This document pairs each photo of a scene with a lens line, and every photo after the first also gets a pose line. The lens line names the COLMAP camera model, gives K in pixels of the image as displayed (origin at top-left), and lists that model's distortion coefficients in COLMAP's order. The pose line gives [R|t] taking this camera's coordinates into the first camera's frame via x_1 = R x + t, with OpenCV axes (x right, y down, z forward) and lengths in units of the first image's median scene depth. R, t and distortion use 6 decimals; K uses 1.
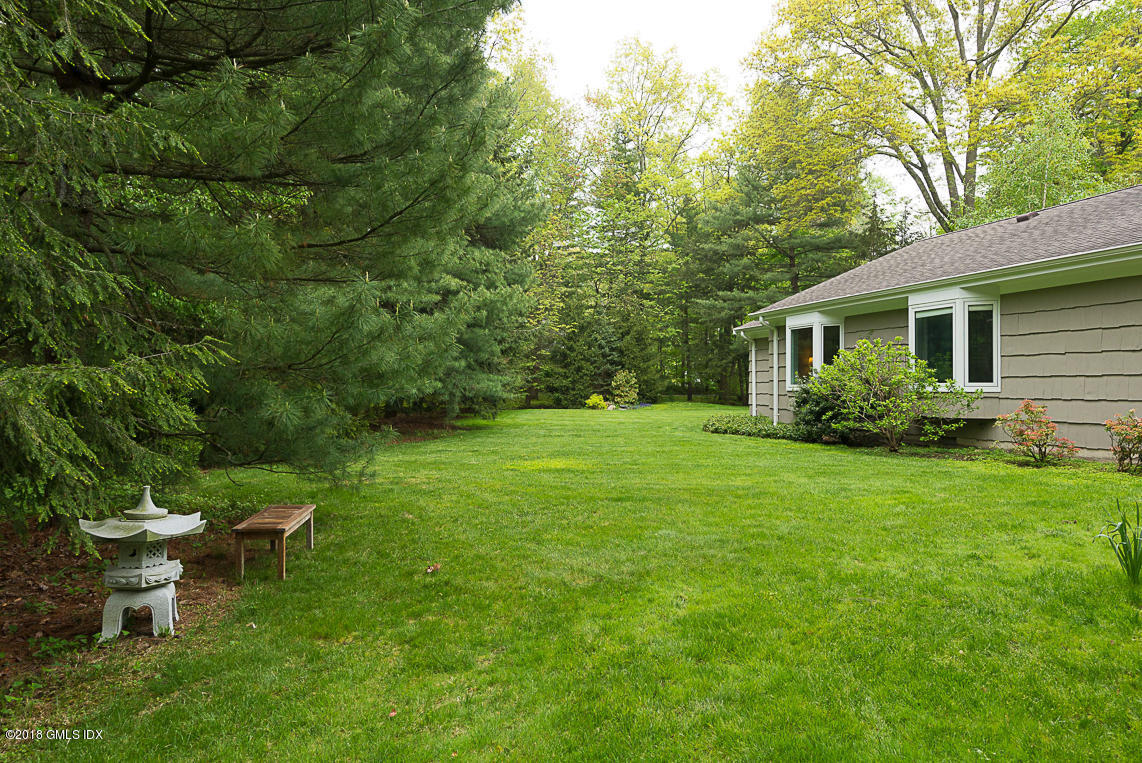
lens RADIAL K [[678.5, 0, 571.0], [0, 678.5, 381.5], [0, 0, 1]] dist [-0.002124, -0.000420]
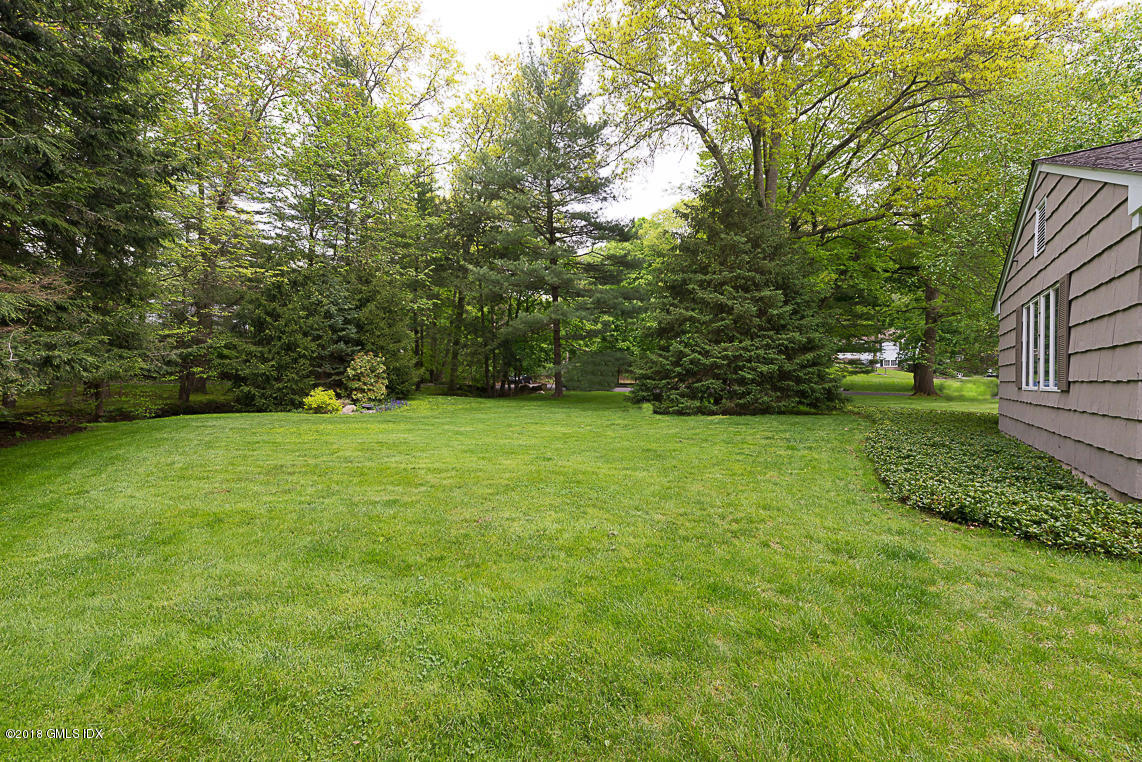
lens RADIAL K [[479.1, 0, 571.0], [0, 479.1, 381.0], [0, 0, 1]] dist [0.068149, 0.000014]
pose [[0.836333, 0.005061, 0.548198, -0.017907], [-0.013964, 0.999830, 0.012074, 0.003251], [-0.548044, -0.017753, 0.836261, 0.476580]]
